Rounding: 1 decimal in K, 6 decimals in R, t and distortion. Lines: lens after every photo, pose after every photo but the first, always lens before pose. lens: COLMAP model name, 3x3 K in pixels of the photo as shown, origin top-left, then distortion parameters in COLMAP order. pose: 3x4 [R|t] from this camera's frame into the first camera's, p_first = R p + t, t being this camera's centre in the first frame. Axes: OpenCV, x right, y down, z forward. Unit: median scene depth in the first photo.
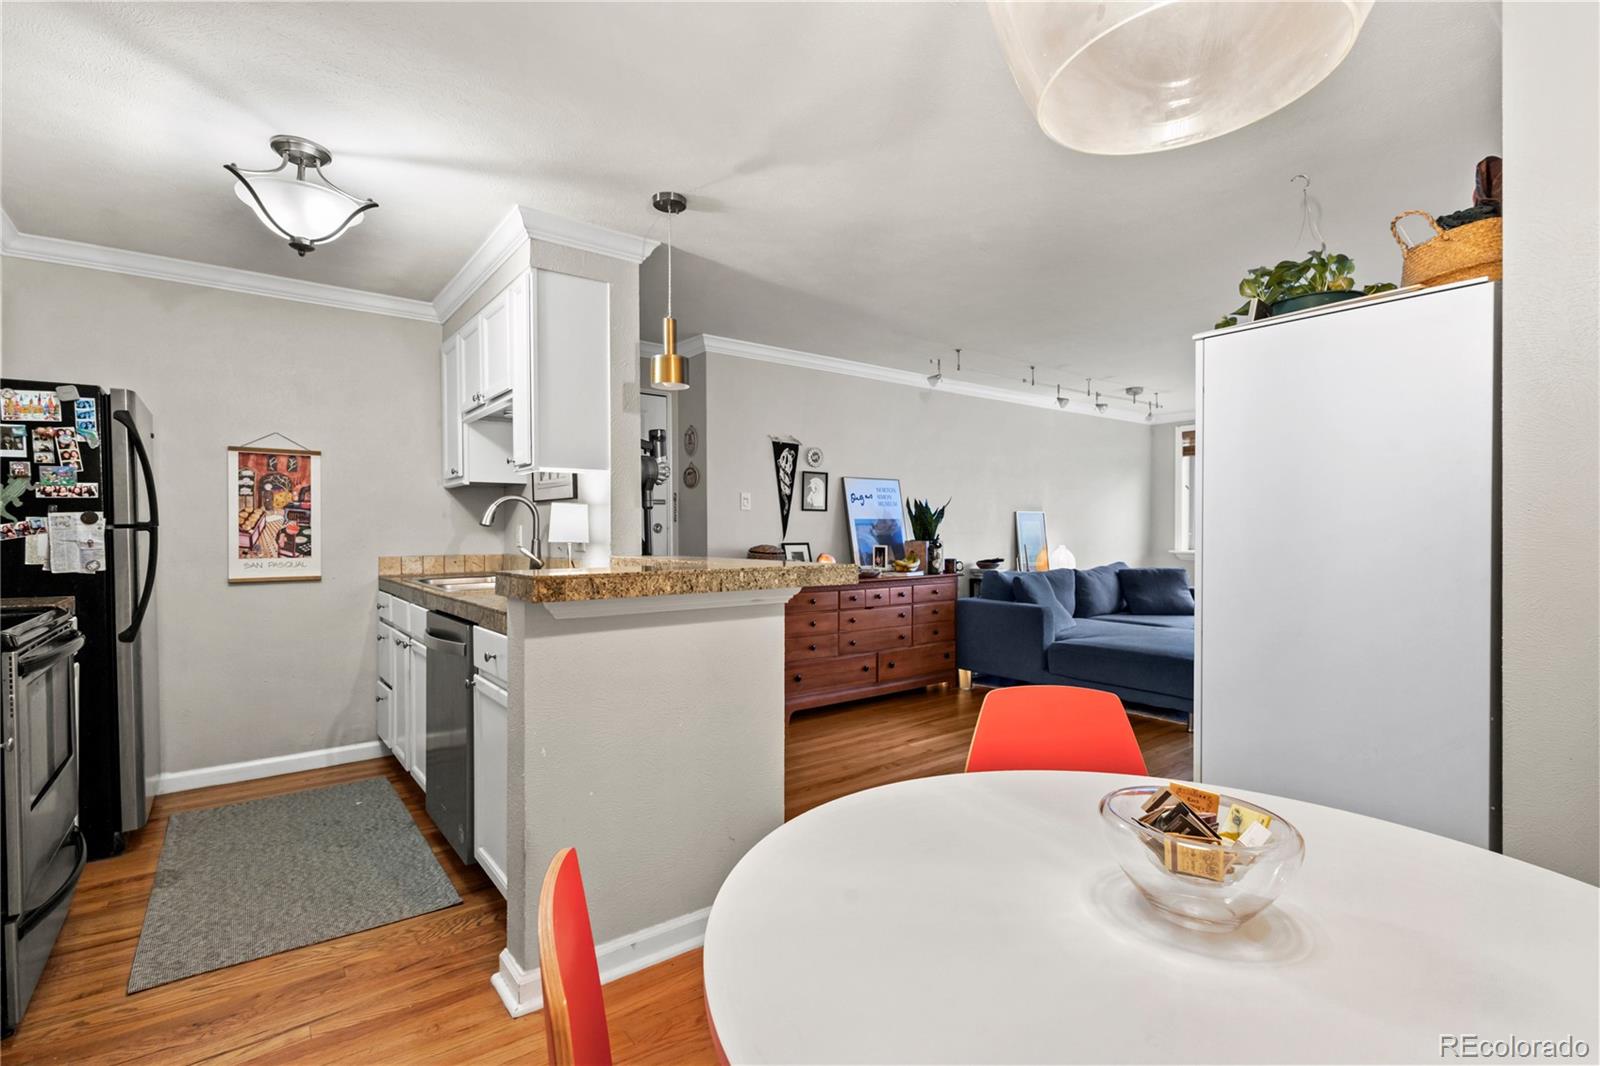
lens RADIAL K [[741.7, 0, 805.3], [0, 741.7, 541.1], [0, 0, 1]] dist [0.015493, -0.005493]
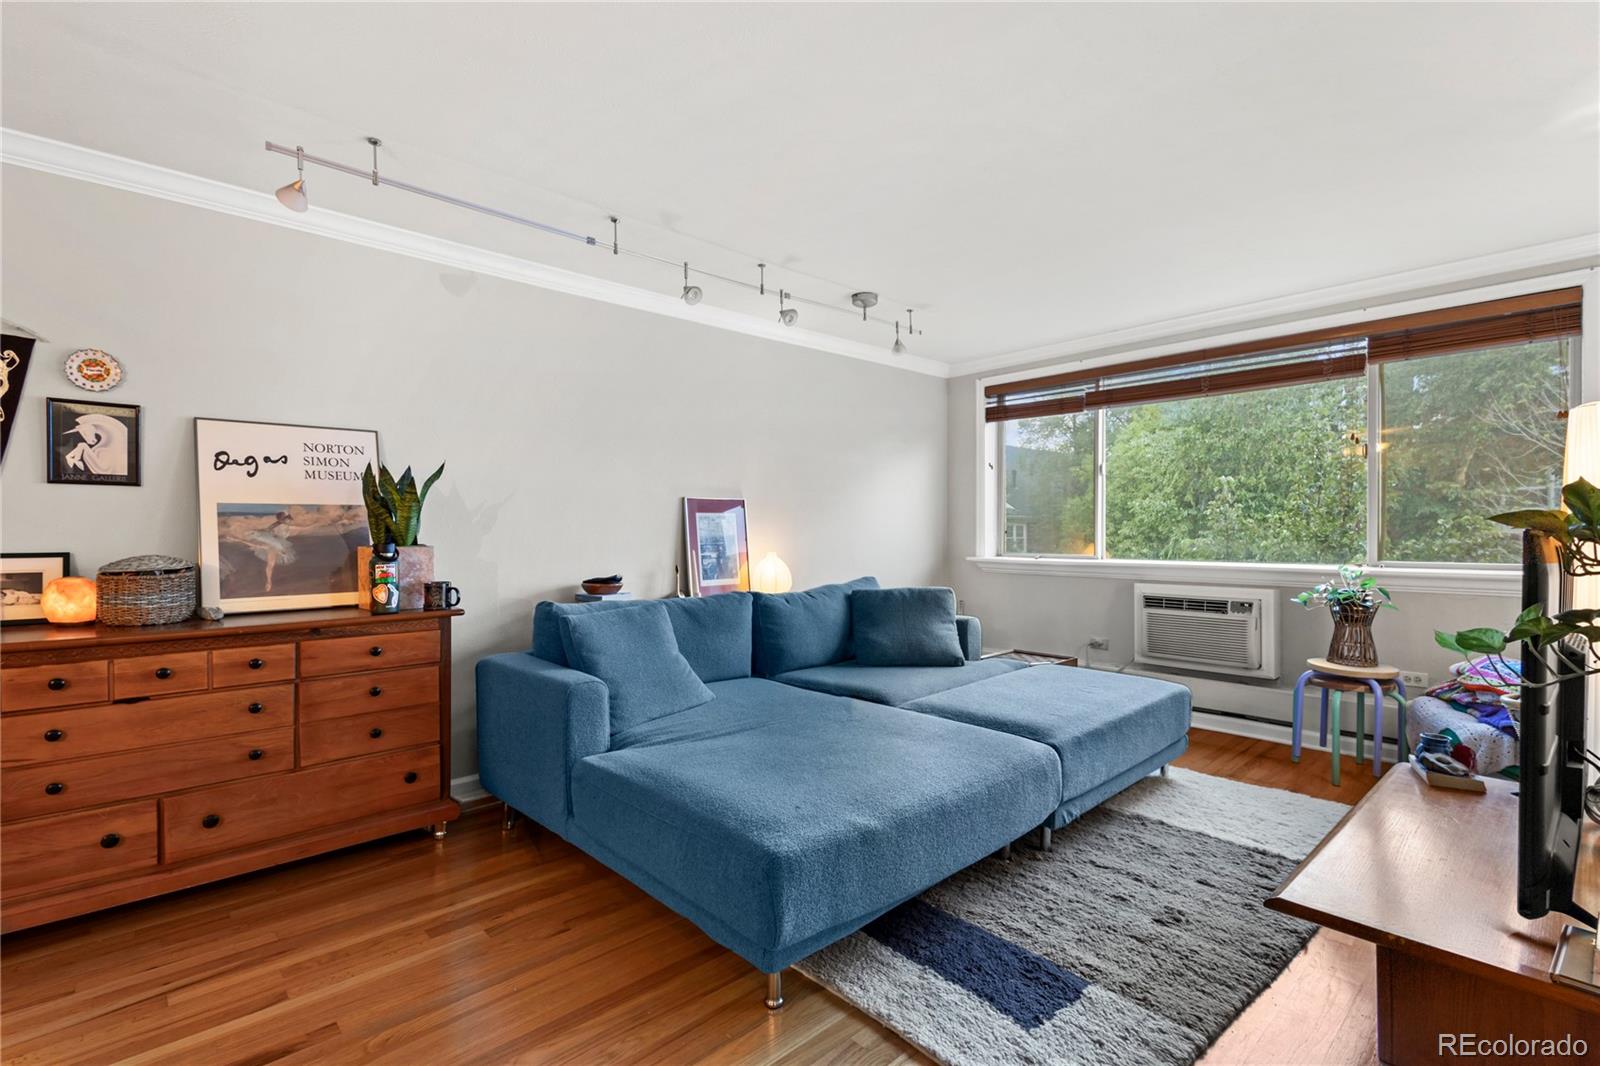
lens RADIAL K [[741.7, 0, 795.7], [0, 741.7, 539.5], [0, 0, 1]] dist [0.015493, -0.005493]
pose [[0.996804, -0.002766, 0.079840, 0.408332], [0.003069, 0.999989, -0.003665, -0.002767], [-0.079829, 0.003899, 0.996801, 0.479437]]
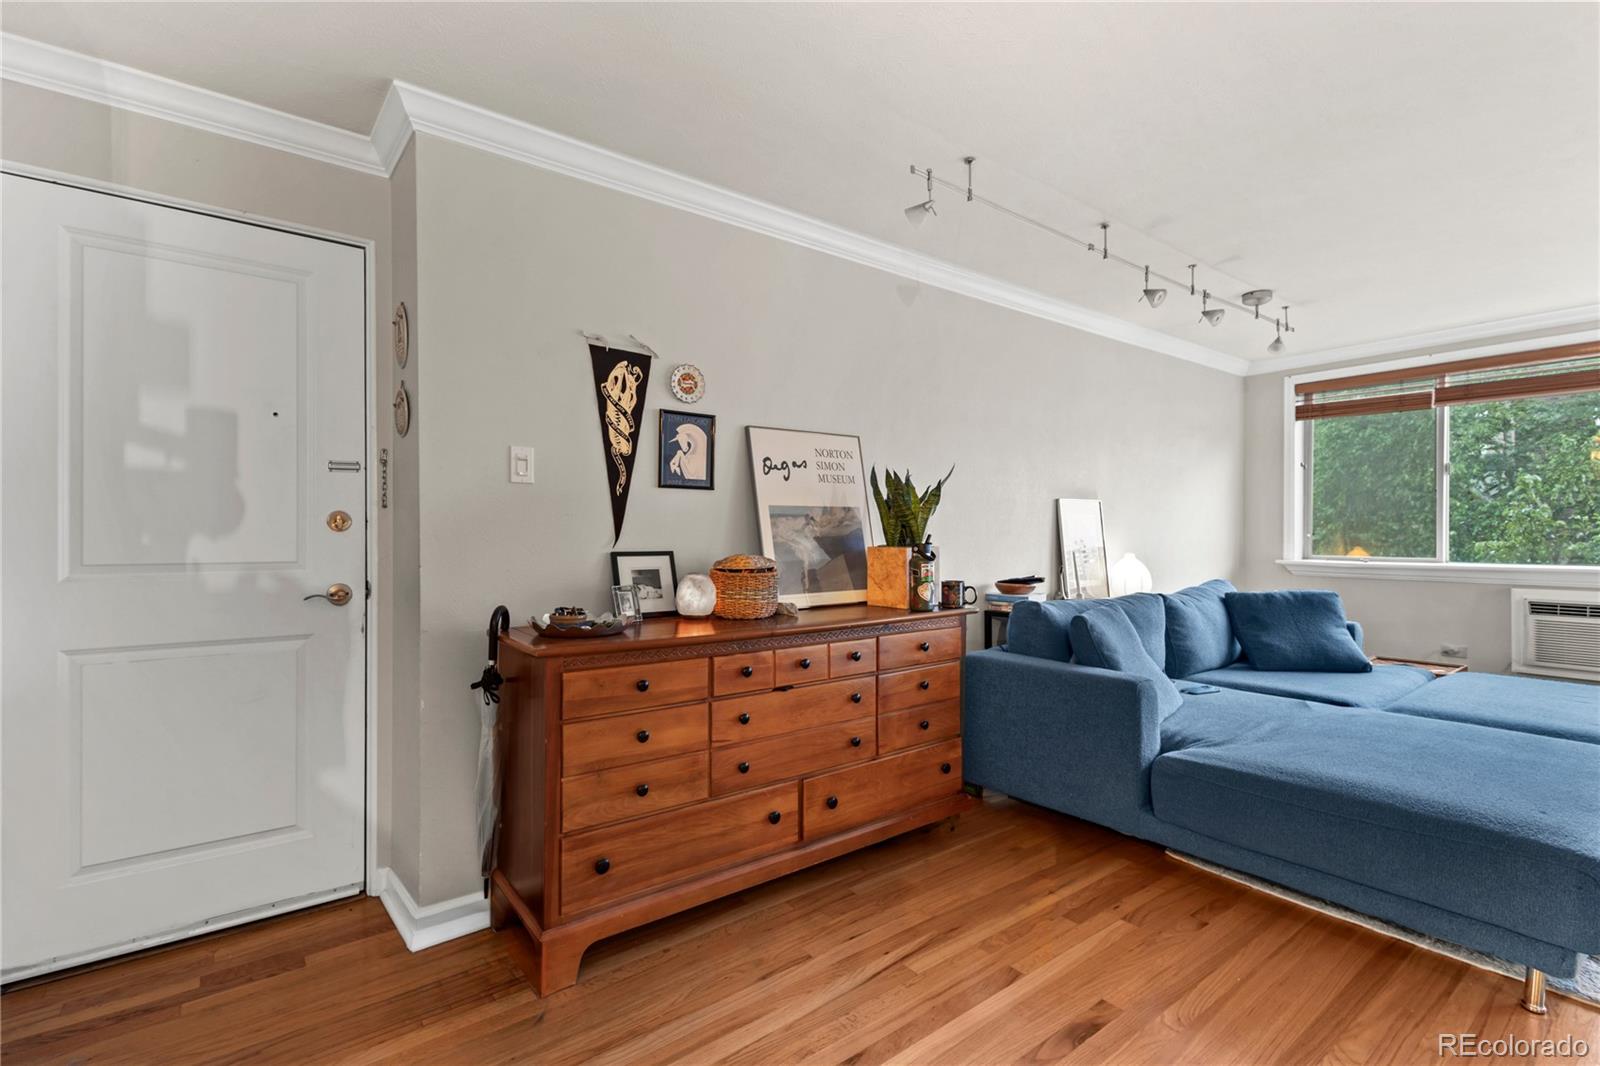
lens RADIAL K [[741.7, 0, 799.0], [0, 741.7, 540.4], [0, 0, 1]] dist [0.015493, -0.005493]
pose [[0.999980, 0.000358, -0.006287, 0.090839], [-0.000389, 0.999988, -0.004937, -0.002536], [0.006285, 0.004939, 0.999968, 0.477696]]
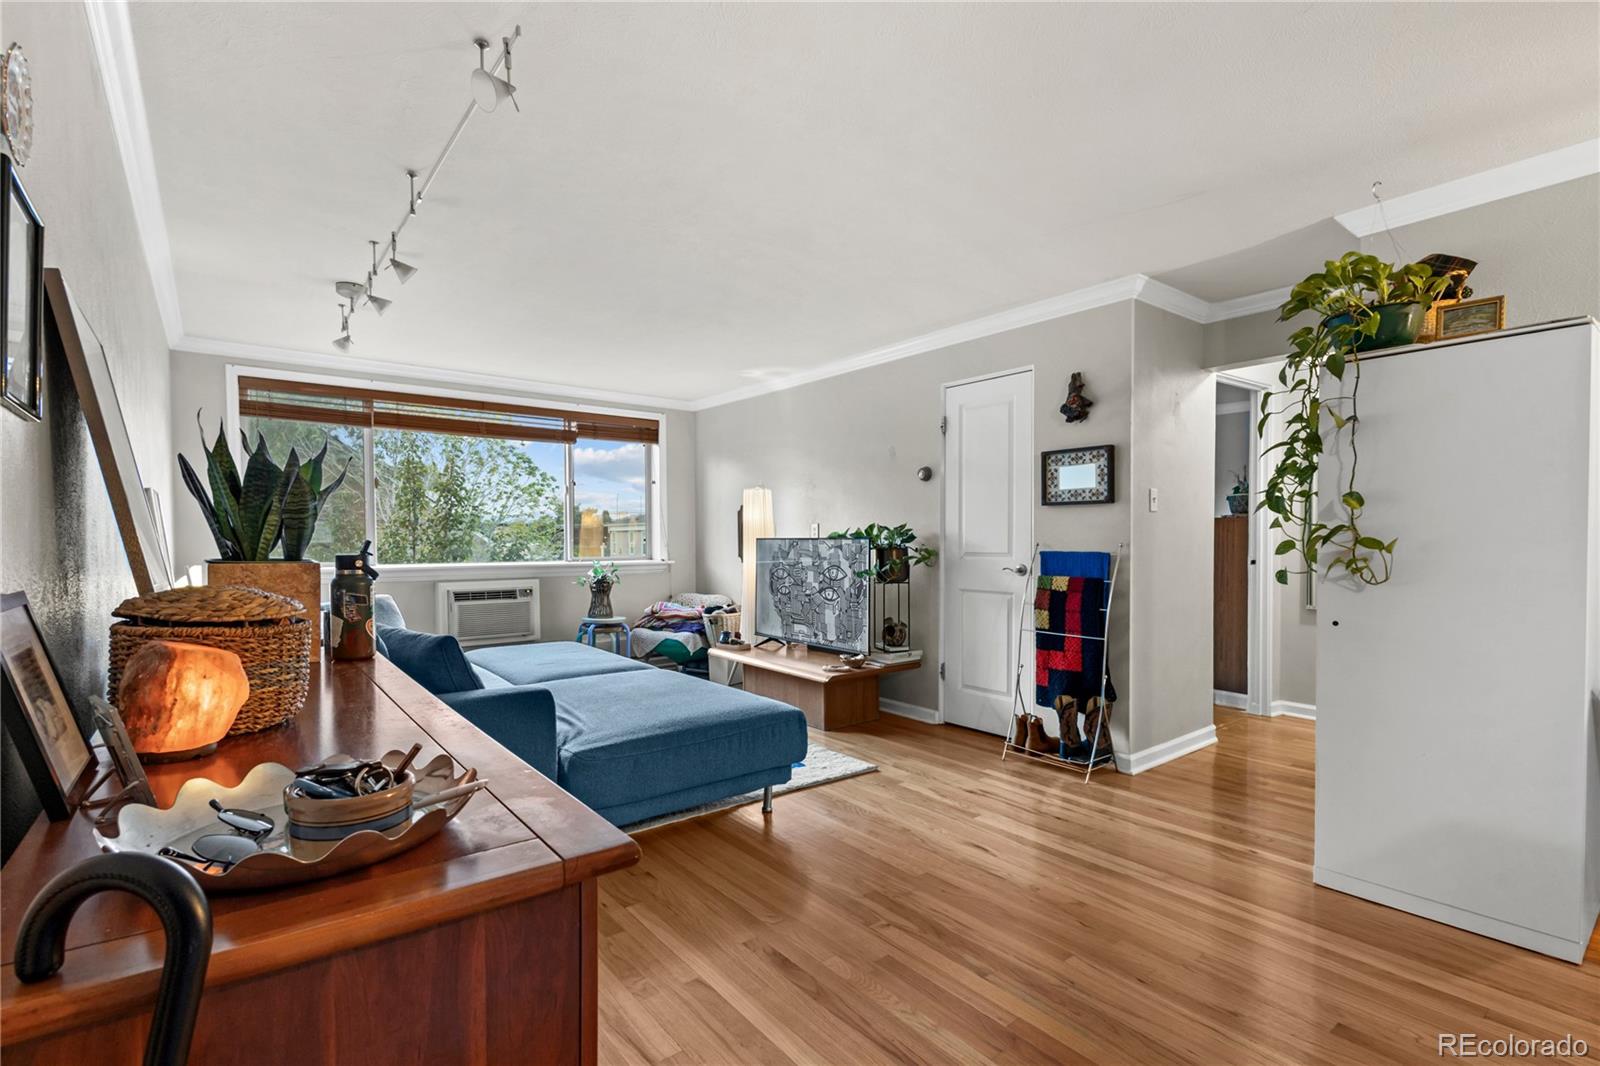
lens RADIAL K [[741.7, 0, 803.3], [0, 741.7, 563.3], [0, 0, 1]] dist [0.015493, -0.005493]
pose [[-0.003271, -0.031742, 0.999491, -0.168863], [0.016943, 0.999351, 0.031793, -0.005945], [-0.999851, 0.017039, -0.002731, 0.803043]]
